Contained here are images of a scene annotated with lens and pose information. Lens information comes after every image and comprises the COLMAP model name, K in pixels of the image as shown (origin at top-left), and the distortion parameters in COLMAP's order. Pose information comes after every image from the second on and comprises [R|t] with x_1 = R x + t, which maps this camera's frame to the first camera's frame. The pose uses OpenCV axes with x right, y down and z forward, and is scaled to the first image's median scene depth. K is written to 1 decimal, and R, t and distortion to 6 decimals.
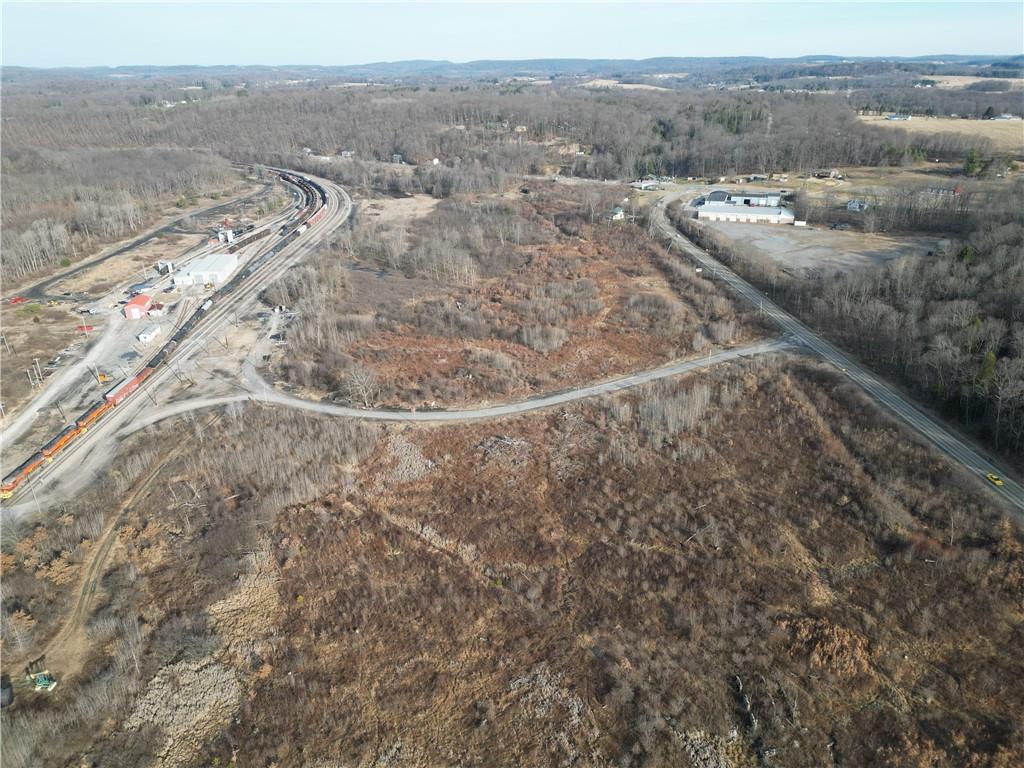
lens RADIAL K [[706.7, 0, 512.0], [0, 706.7, 384.0], [0, 0, 1]] dist [0.075785, -0.060629]
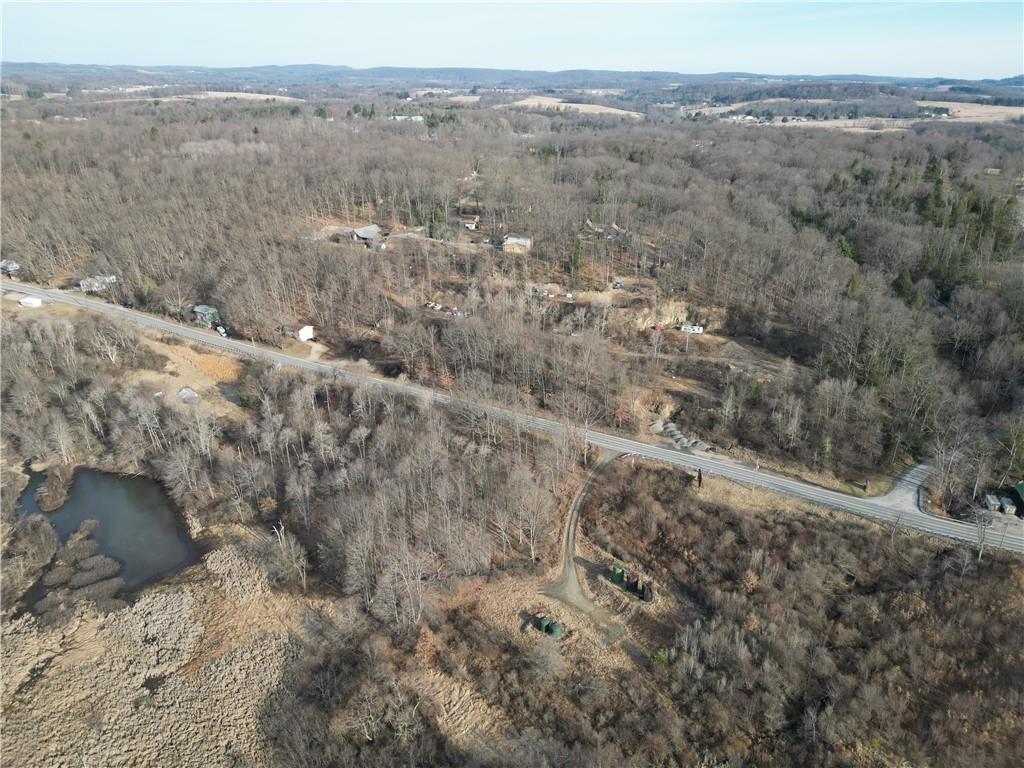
lens RADIAL K [[706.7, 0, 512.0], [0, 706.7, 384.0], [0, 0, 1]] dist [0.075785, -0.060629]
pose [[0.991850, -0.029245, 0.124012, -0.052589], [0.030459, 0.999505, -0.007904, -0.328096], [-0.123719, 0.011617, 0.992249, 0.711274]]
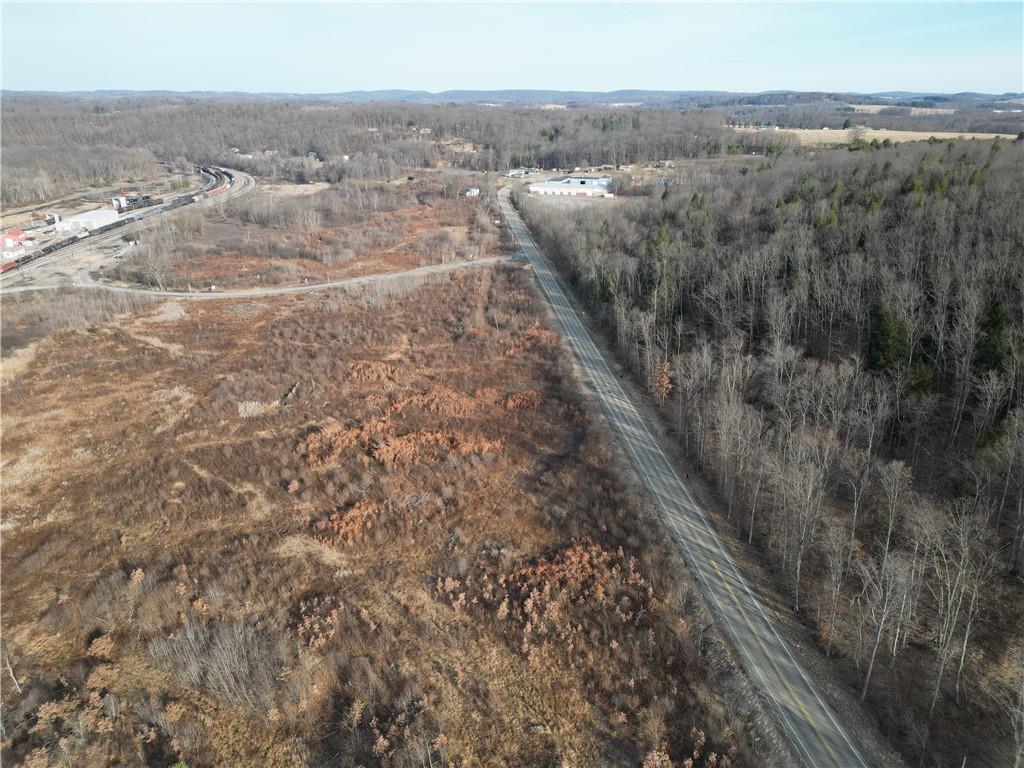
lens RADIAL K [[706.7, 0, 512.0], [0, 706.7, 384.0], [0, 0, 1]] dist [0.075785, -0.060629]
pose [[0.999679, 0.004478, 0.024929, 0.145197], [-0.003508, 0.999241, -0.038799, 0.091788], [-0.025084, 0.038699, 0.998936, -0.111115]]
